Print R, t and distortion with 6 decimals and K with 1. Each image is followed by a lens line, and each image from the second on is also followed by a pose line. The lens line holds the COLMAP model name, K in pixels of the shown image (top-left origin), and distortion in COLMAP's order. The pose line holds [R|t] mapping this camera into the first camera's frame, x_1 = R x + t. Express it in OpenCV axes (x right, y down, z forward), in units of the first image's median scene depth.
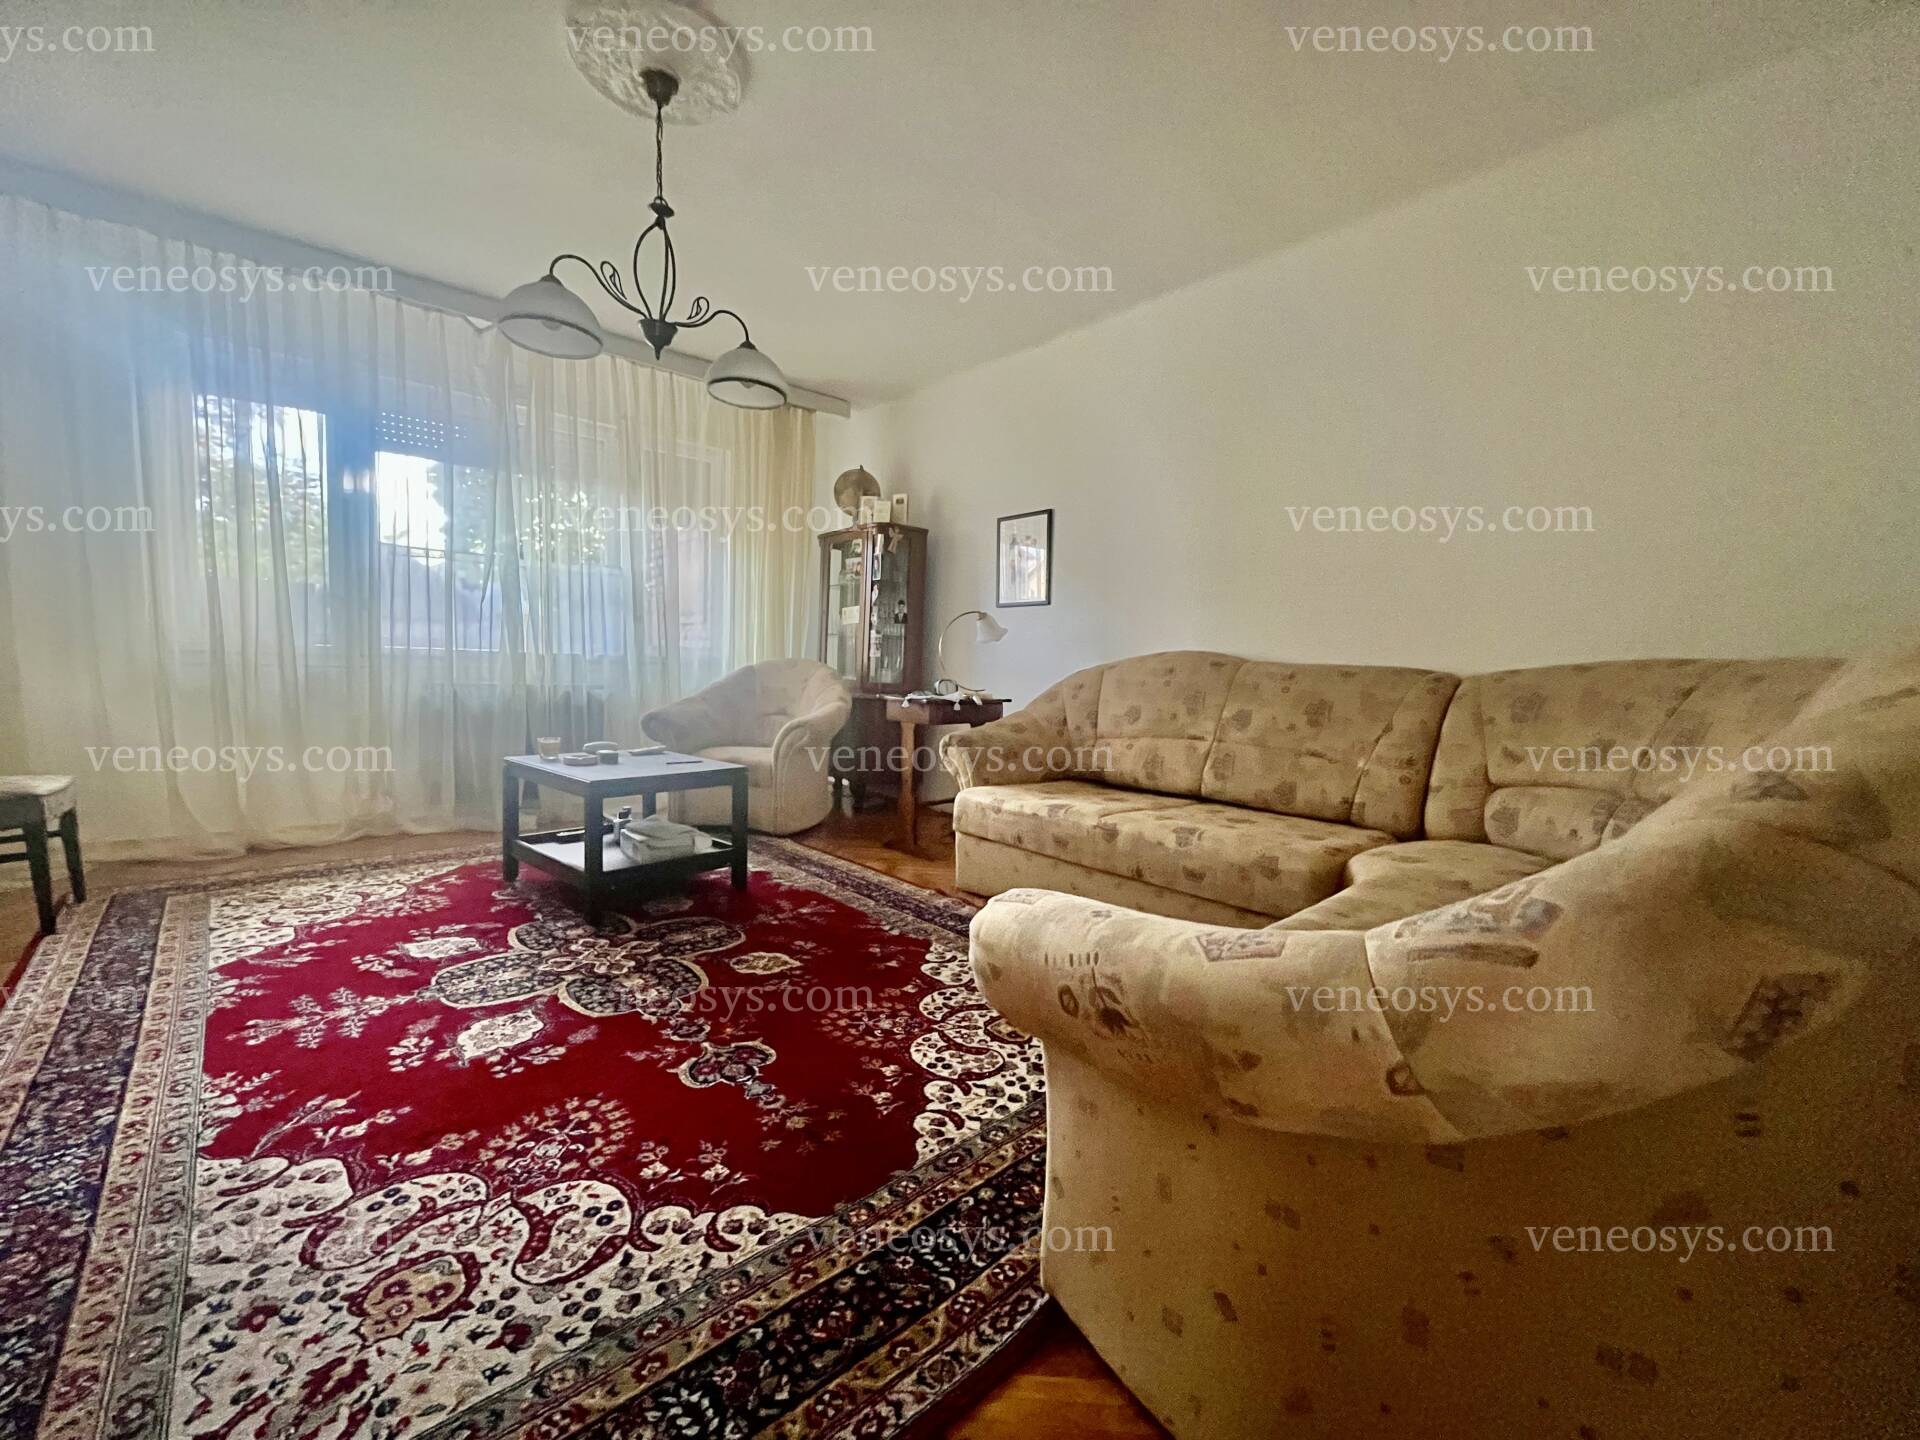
lens RADIAL K [[774.5, 0, 959.5], [0, 774.5, 727.1], [0, 0, 1]] dist [-0.003311, 0.000142]
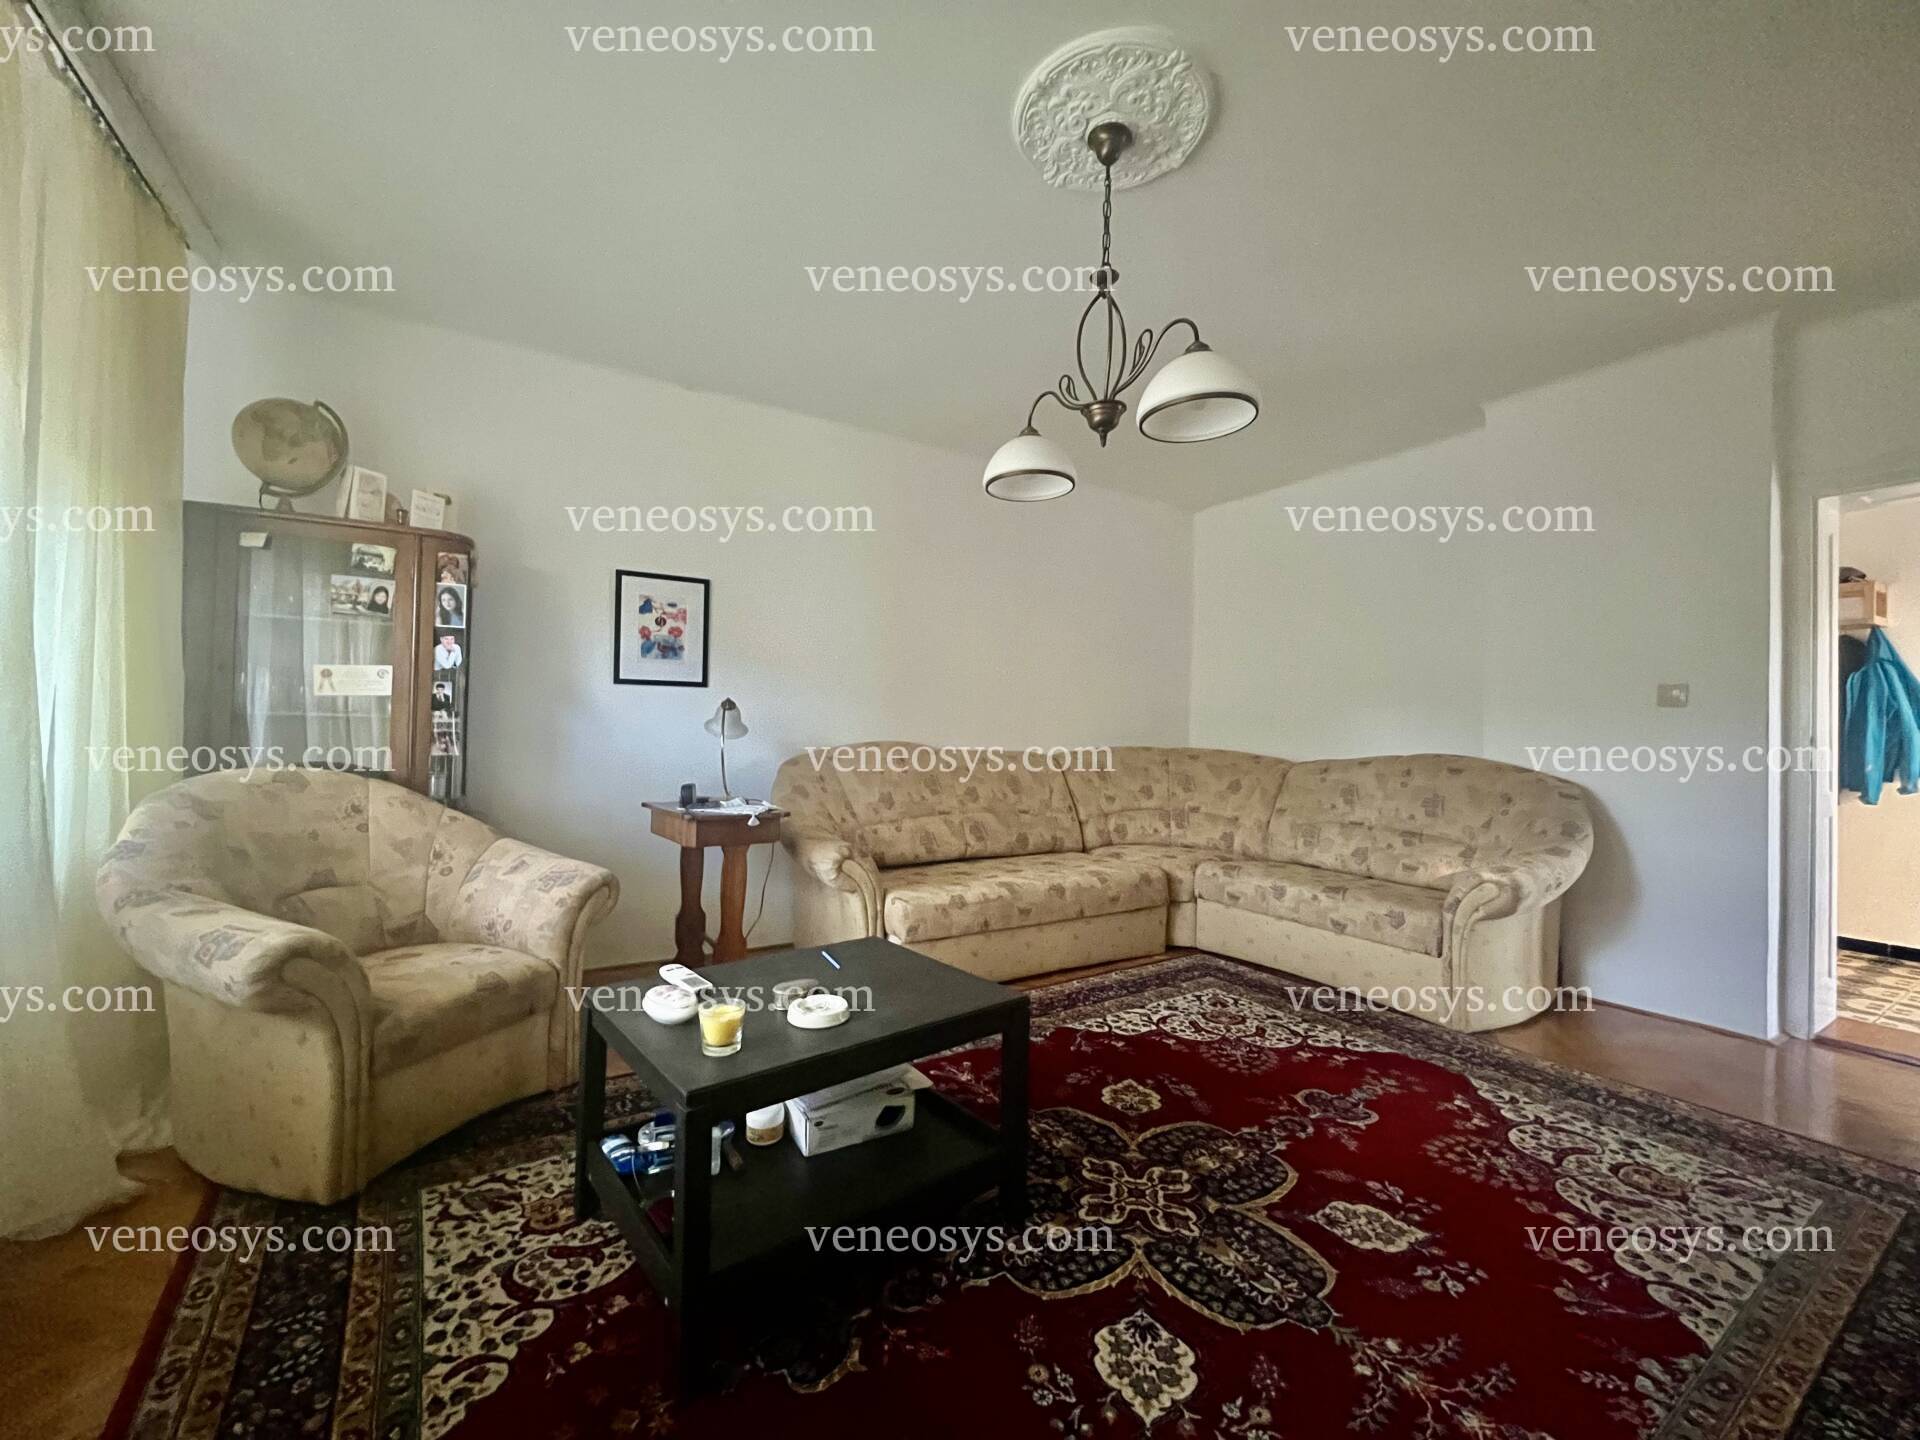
lens RADIAL K [[774.5, 0, 960.3], [0, 774.5, 718.3], [0, 0, 1]] dist [-0.003311, 0.000142]
pose [[0.165291, -0.010713, 0.986187, -1.873096], [0.065699, 0.997839, -0.000172, -0.277550], [-0.984054, 0.064820, 0.165637, 1.535599]]
